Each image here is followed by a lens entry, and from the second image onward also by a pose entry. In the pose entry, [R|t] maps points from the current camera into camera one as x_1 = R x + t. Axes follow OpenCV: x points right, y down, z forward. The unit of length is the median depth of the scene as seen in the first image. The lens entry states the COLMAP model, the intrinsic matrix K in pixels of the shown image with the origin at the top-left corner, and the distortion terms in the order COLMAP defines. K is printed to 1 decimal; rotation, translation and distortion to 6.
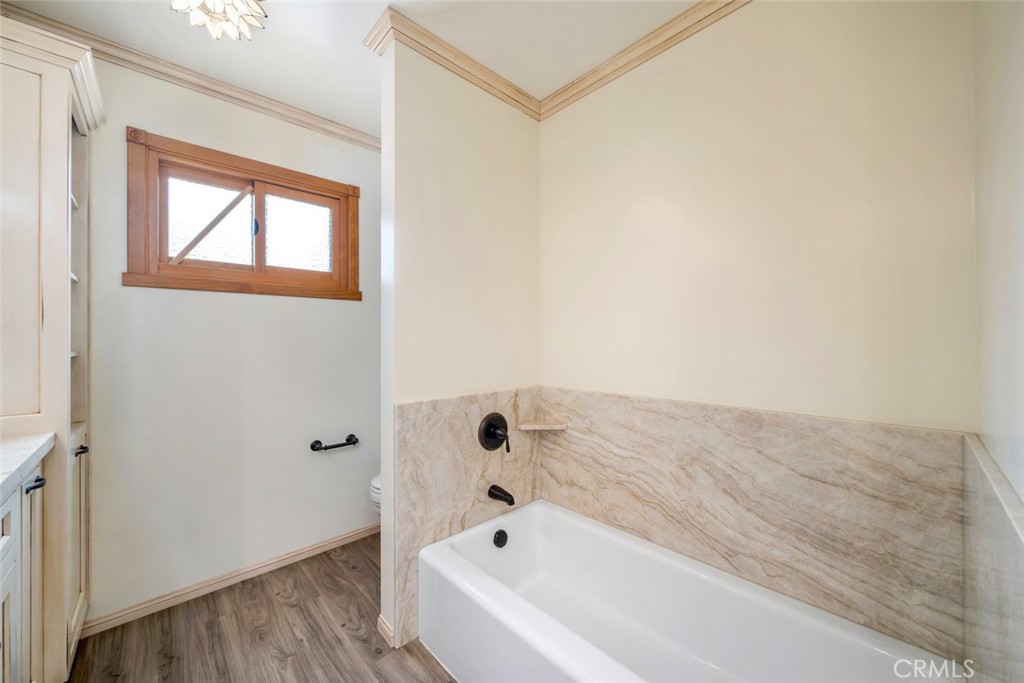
lens RADIAL K [[373.7, 0, 512.0], [0, 373.7, 341.5], [0, 0, 1]] dist [-0.009031, -0.000107]
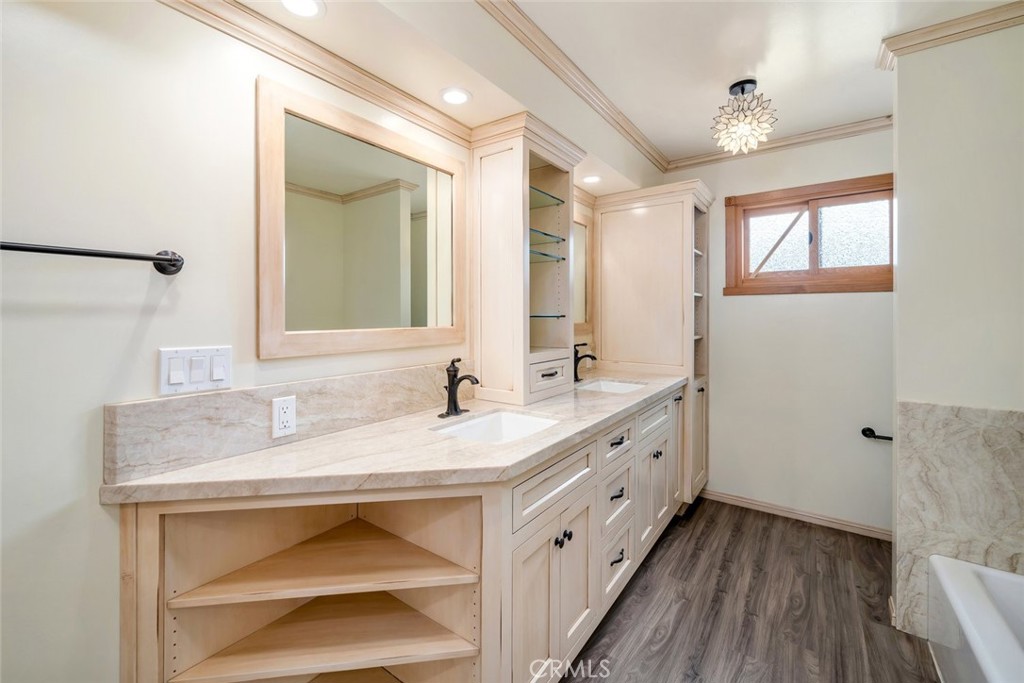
lens RADIAL K [[378.5, 0, 506.9], [0, 378.5, 318.3], [0, 0, 1]] dist [0.000540, 0.000040]
pose [[0.159879, 0.000172, -0.987137, 0.494559], [0.001766, 0.999998, 0.000460, -0.059840], [0.987135, -0.001816, 0.159879, -0.238121]]
